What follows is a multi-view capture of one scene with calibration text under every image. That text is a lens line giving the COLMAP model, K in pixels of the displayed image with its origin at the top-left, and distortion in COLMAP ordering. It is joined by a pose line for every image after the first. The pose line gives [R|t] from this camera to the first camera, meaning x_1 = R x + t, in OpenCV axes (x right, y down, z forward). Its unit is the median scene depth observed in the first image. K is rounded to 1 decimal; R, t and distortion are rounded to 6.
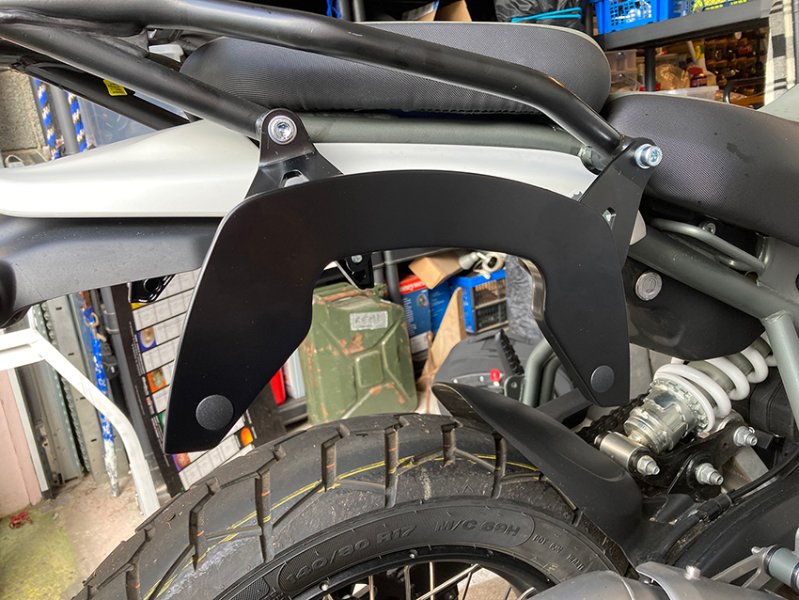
lens RADIAL K [[661.8, 0, 399.7], [0, 661.8, 301.0], [0, 0, 1]] dist [0.037775, -0.012652]
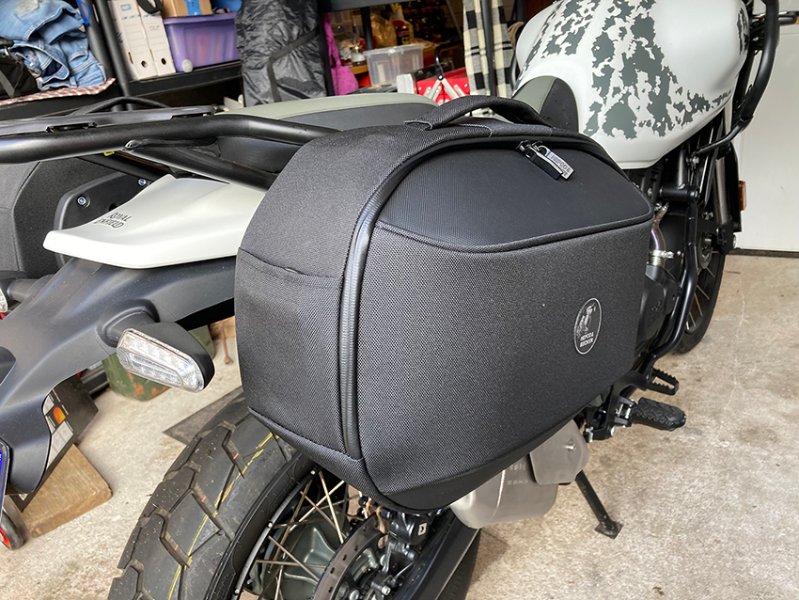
lens RADIAL K [[661.8, 0, 398.7], [0, 661.8, 300.2], [0, 0, 1]] dist [0.037775, -0.012652]
pose [[0.907214, -0.156827, 0.390344, -0.127823], [0.115725, 0.985150, 0.126837, -0.035248], [-0.404439, -0.069896, 0.911890, -0.119596]]
